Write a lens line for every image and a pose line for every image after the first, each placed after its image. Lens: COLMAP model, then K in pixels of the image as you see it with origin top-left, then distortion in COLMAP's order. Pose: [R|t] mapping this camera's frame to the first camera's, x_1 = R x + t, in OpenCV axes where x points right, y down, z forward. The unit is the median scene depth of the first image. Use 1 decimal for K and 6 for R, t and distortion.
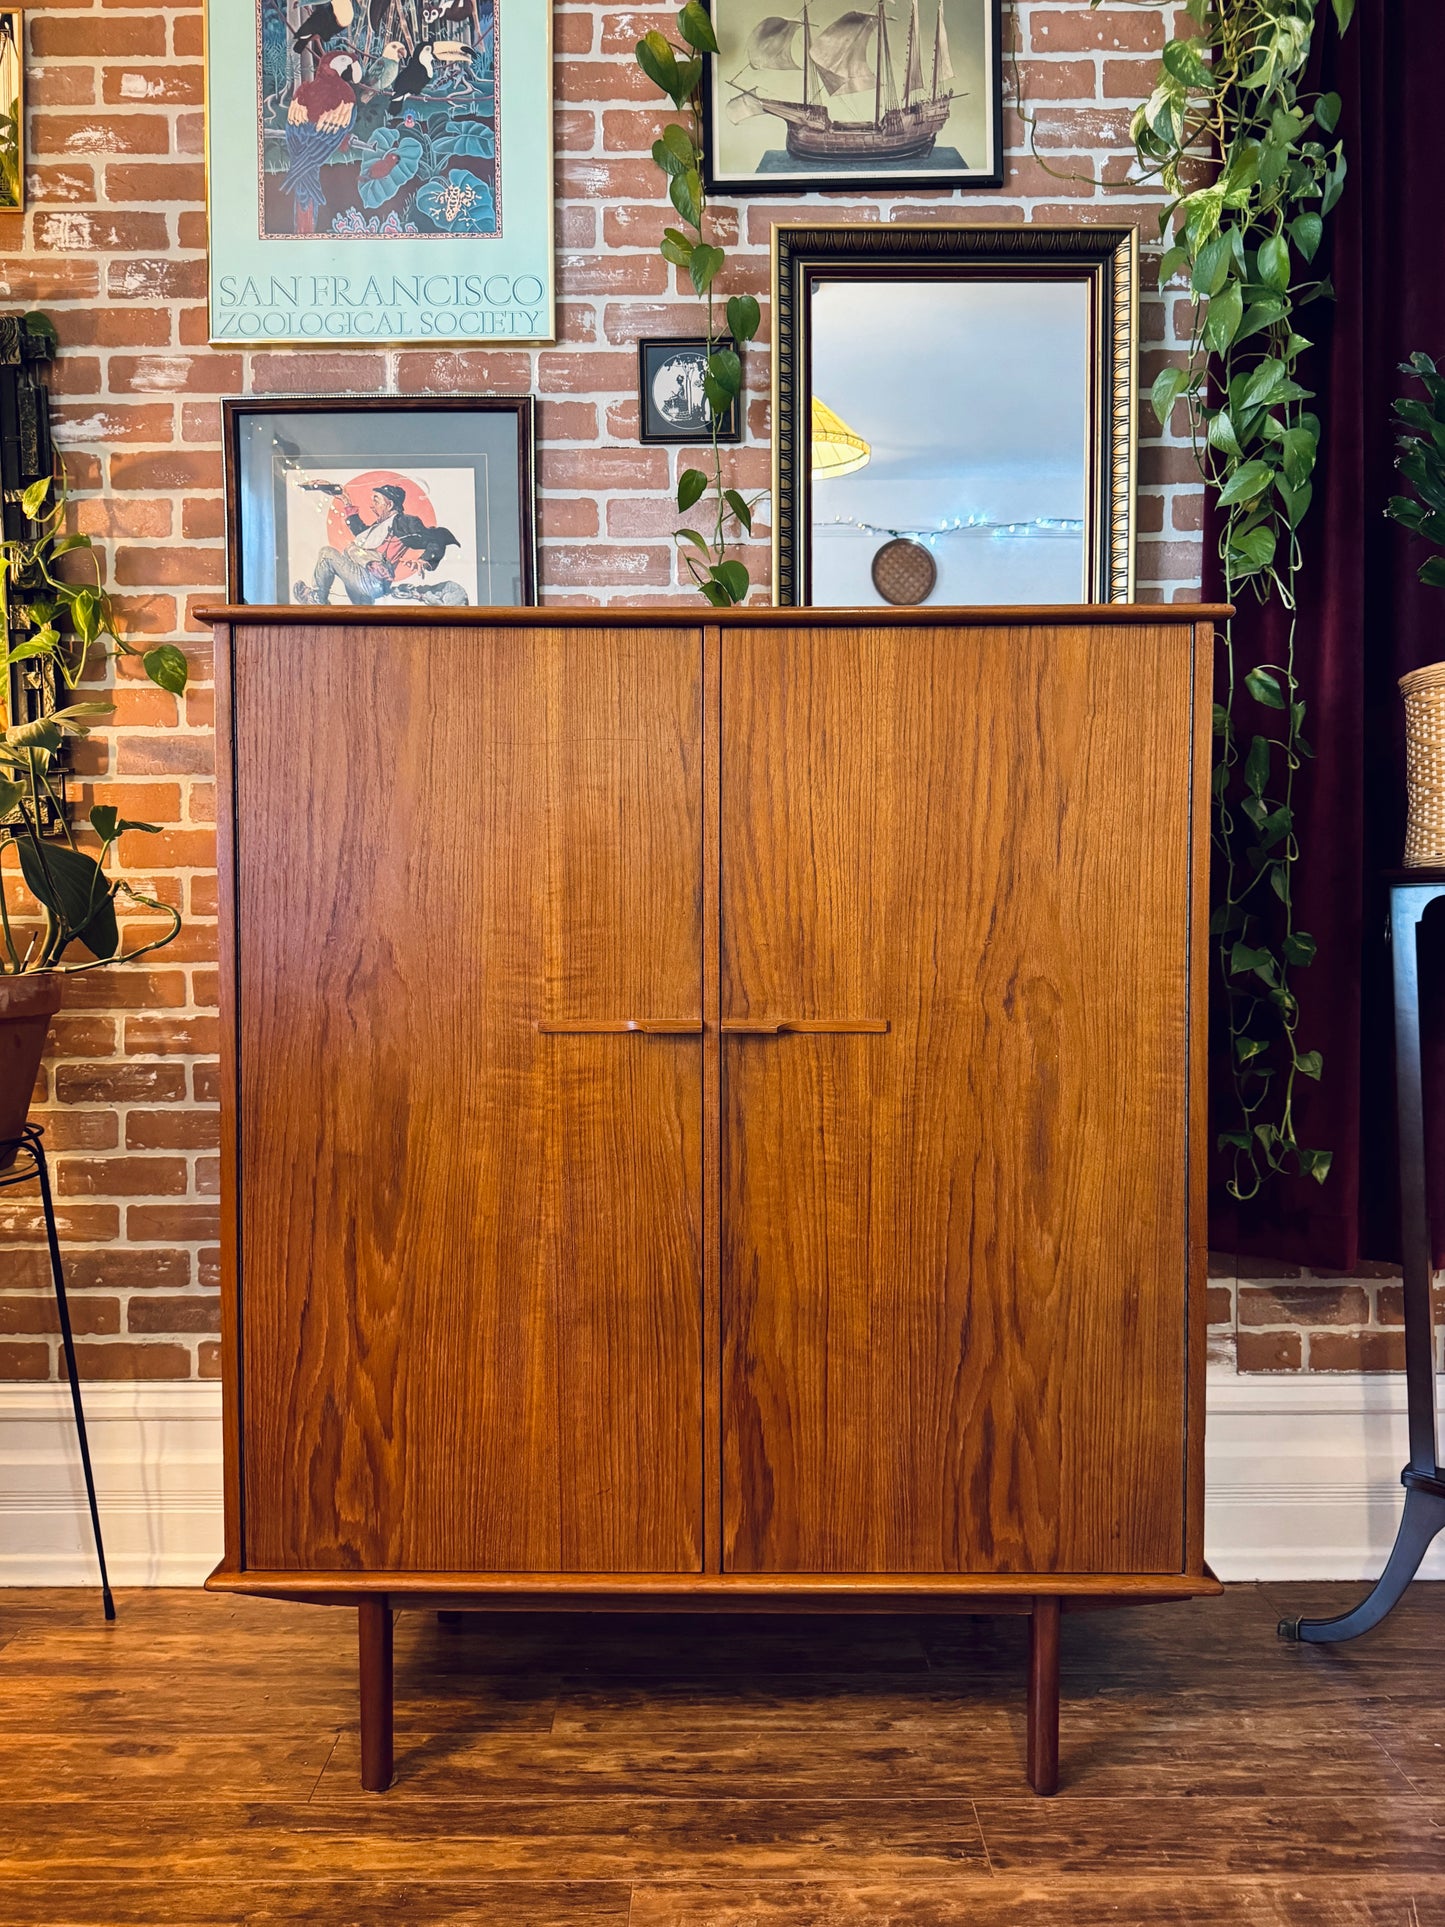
lens RADIAL K [[1379.8, 0, 729.4], [0, 1379.8, 964.4], [0, 0, 1]] dist [0.002763, -0.012838]
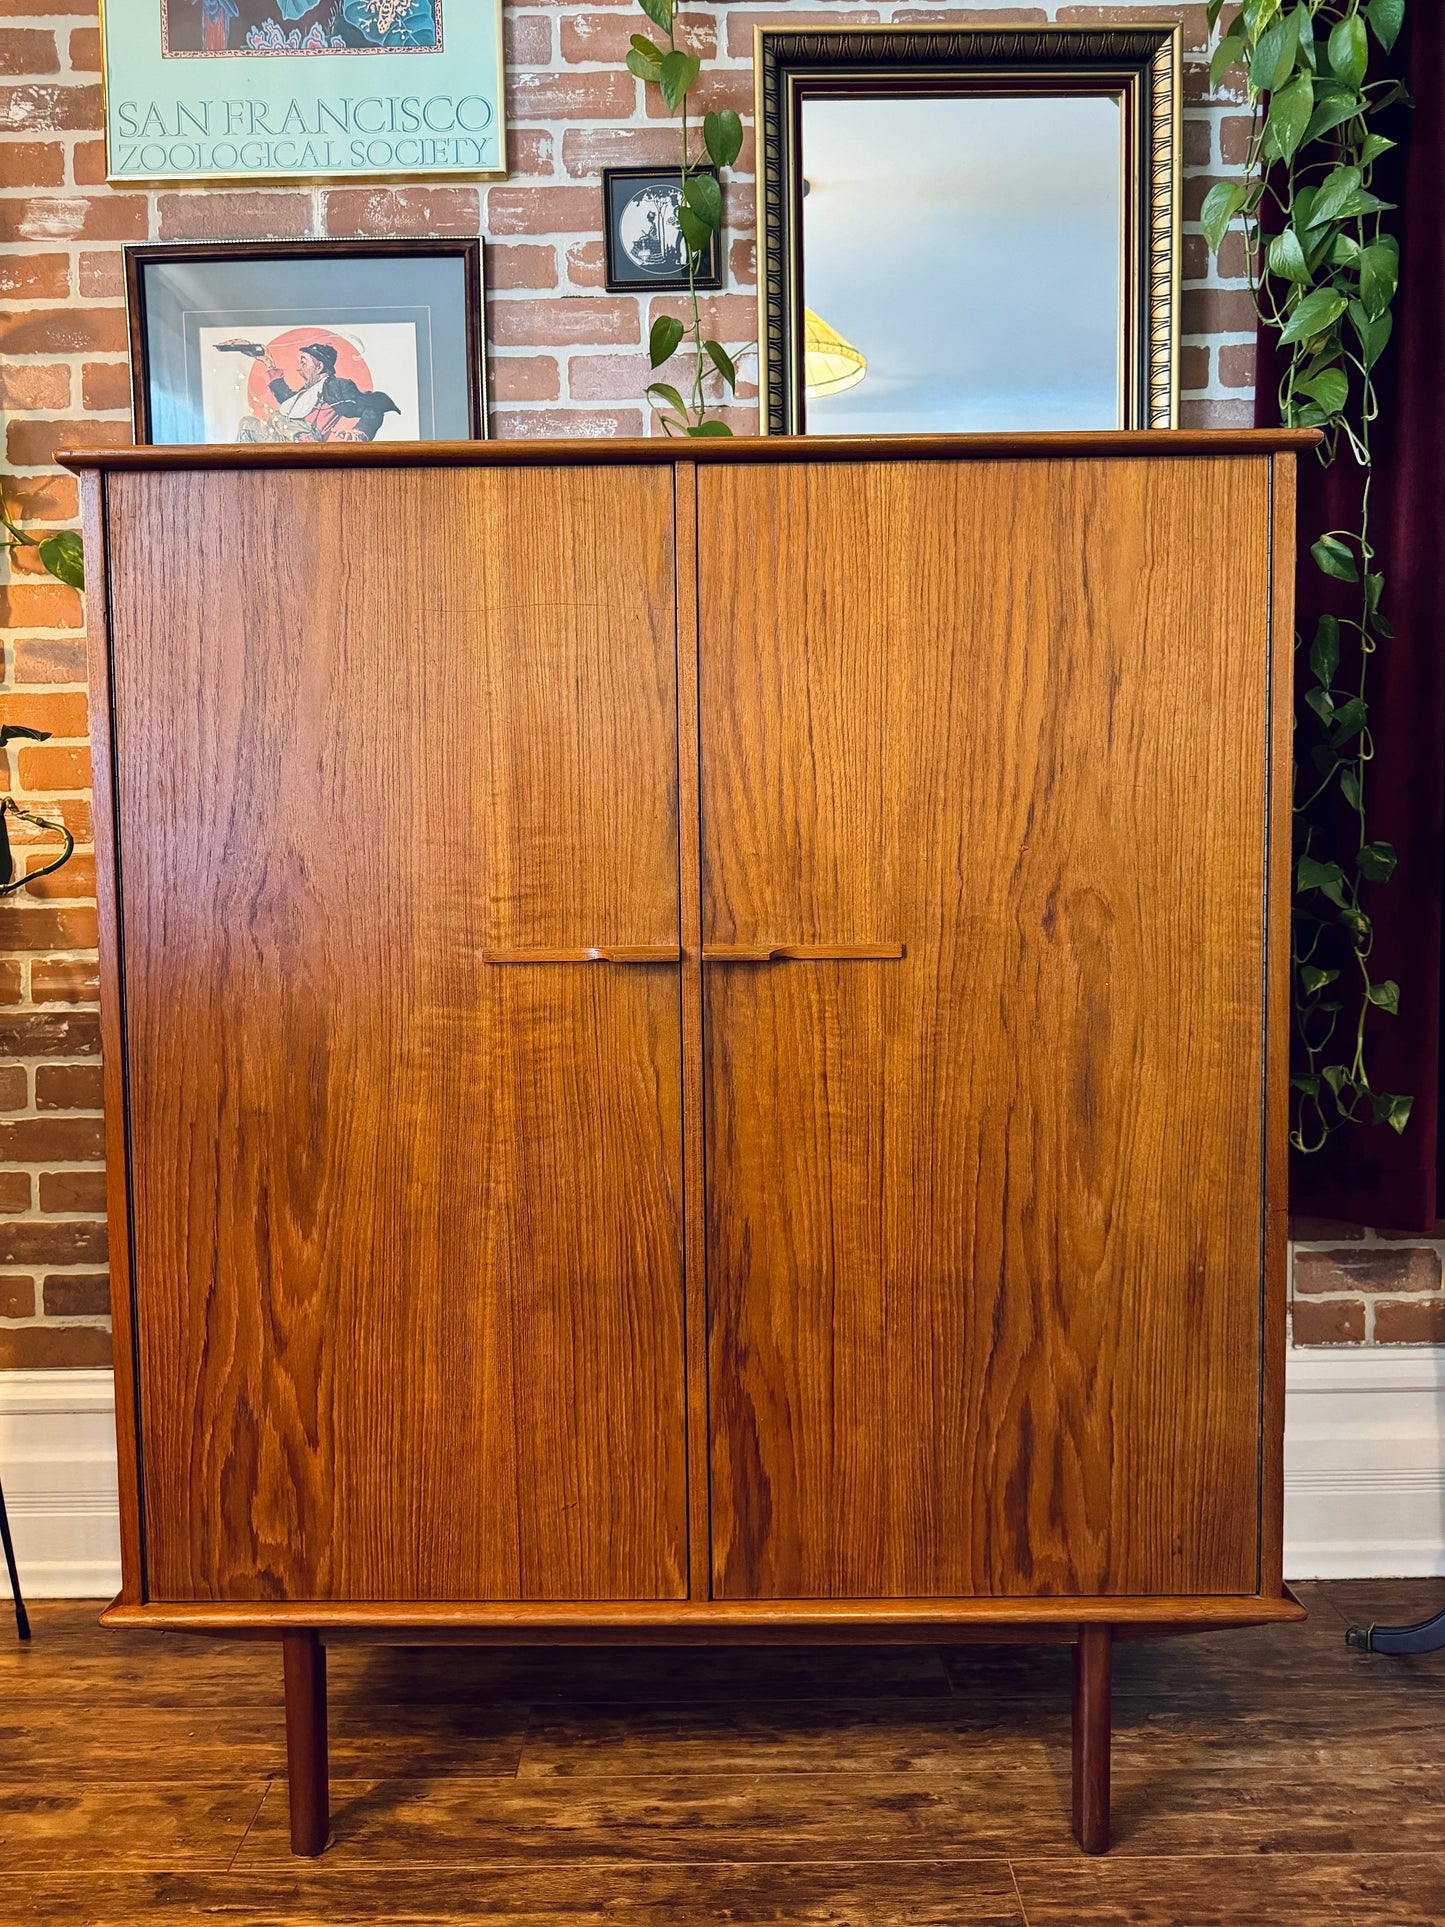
lens RADIAL K [[1379.8, 0, 723.0], [0, 1379.8, 952.3], [0, 0, 1]] dist [0.002763, -0.012838]
pose [[0.999930, -0.011370, -0.003256, 0.008443], [0.011441, 0.999678, 0.022631, 0.023214], [0.002997, -0.022667, 0.999739, 0.149796]]
